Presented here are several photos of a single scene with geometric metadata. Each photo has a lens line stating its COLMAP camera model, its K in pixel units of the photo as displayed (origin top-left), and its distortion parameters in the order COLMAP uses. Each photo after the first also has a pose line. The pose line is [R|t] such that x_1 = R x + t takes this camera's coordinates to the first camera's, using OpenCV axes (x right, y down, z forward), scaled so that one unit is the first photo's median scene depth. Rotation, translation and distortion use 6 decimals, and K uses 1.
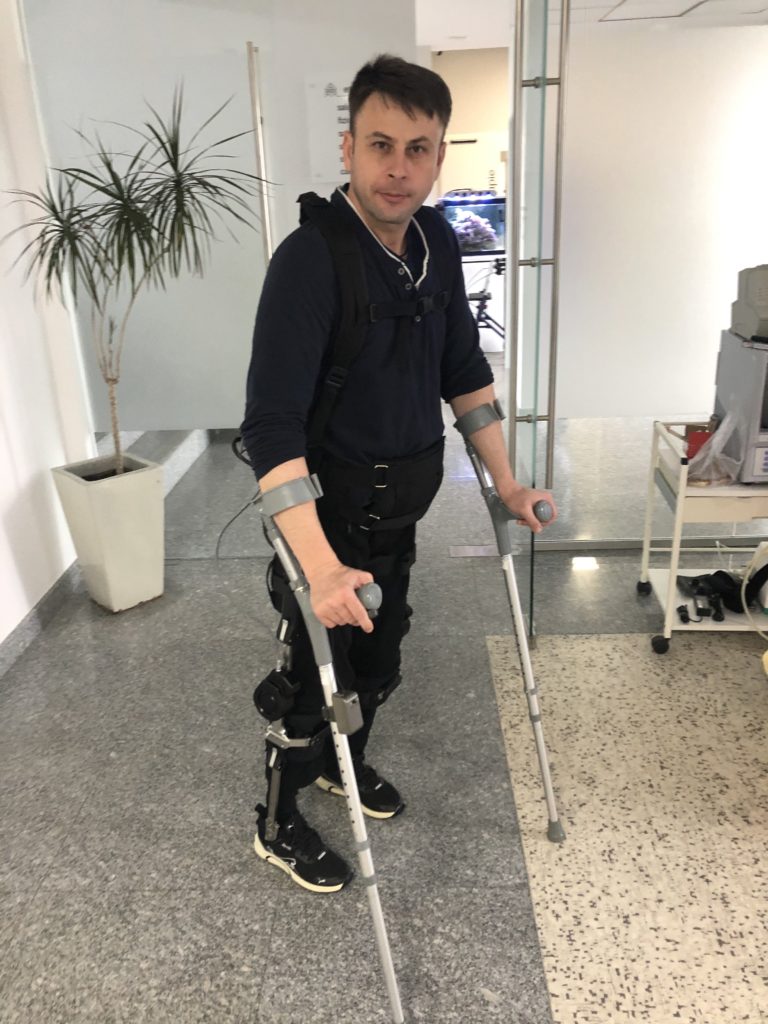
lens RADIAL K [[841.8, 0, 379.4], [0, 841.8, 511.6], [0, 0, 1]] dist [0.015370, -0.003192]
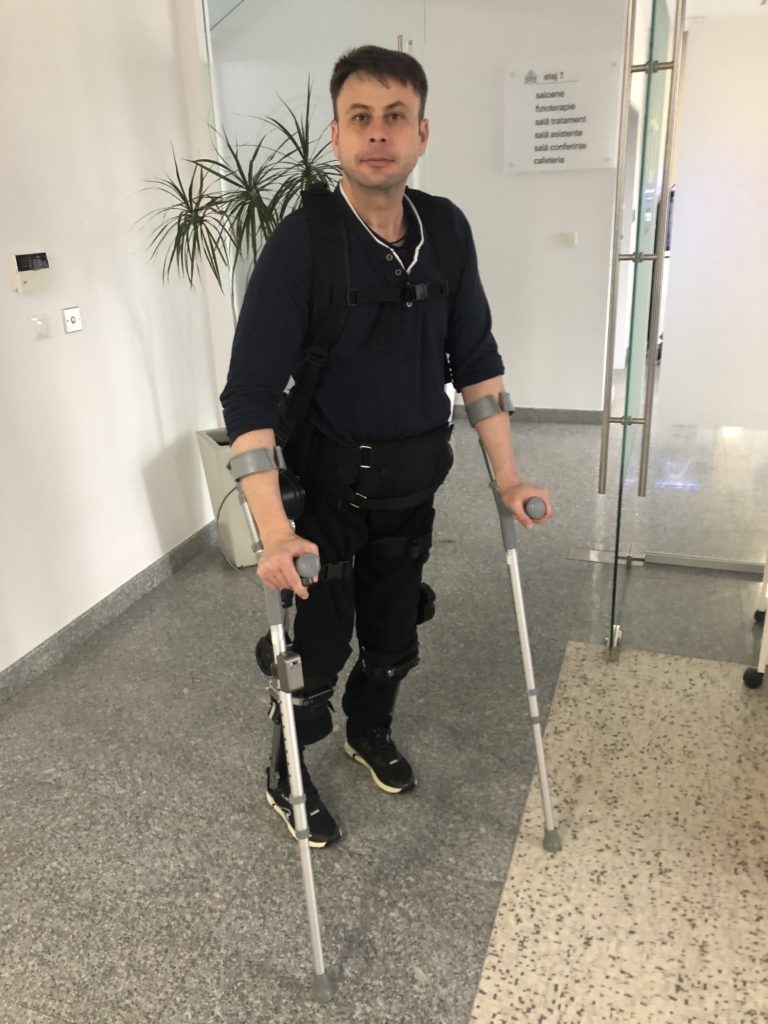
lens RADIAL K [[841.8, 0, 379.4], [0, 841.8, 511.6], [0, 0, 1]] dist [0.015370, -0.003192]
pose [[0.955440, 0.113322, -0.272568, 0.241126], [-0.110422, 0.993544, 0.026009, -0.002590], [0.273756, 0.005248, 0.961785, 0.004566]]
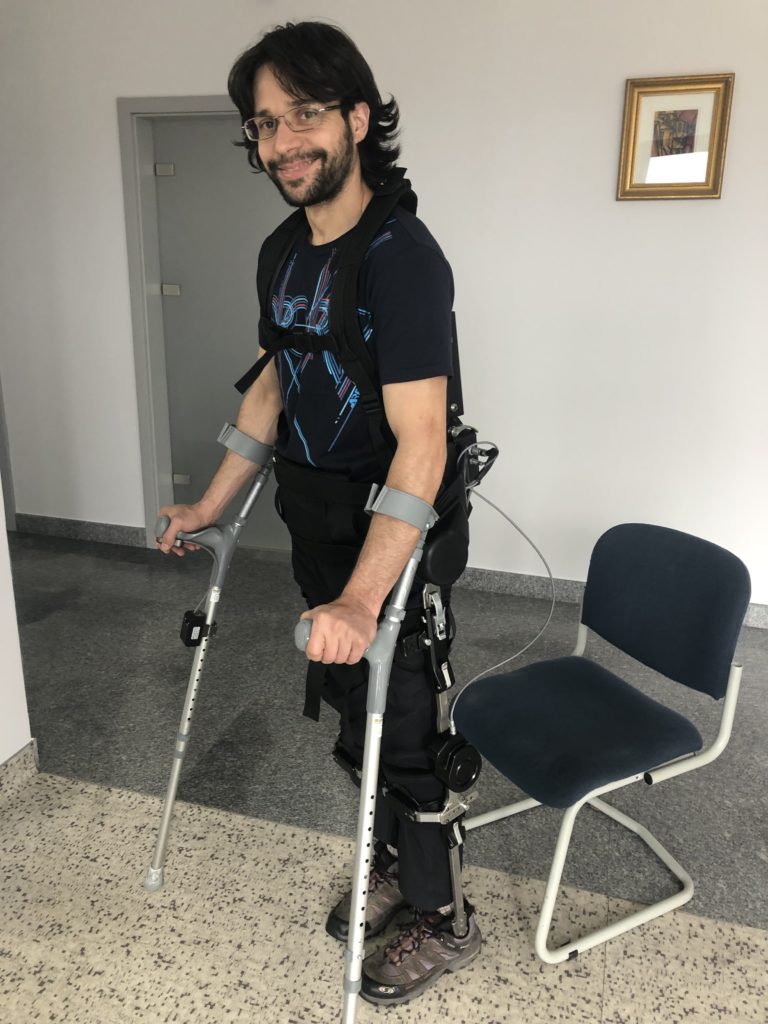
lens RADIAL K [[841.8, 0, 379.4], [0, 841.8, 511.6], [0, 0, 1]] dist [0.015370, -0.003192]
pose [[0.260047, -0.255147, 0.931276, -0.365003], [0.324994, 0.931316, 0.164408, -0.101377], [-0.909261, 0.259905, 0.325107, 0.370755]]
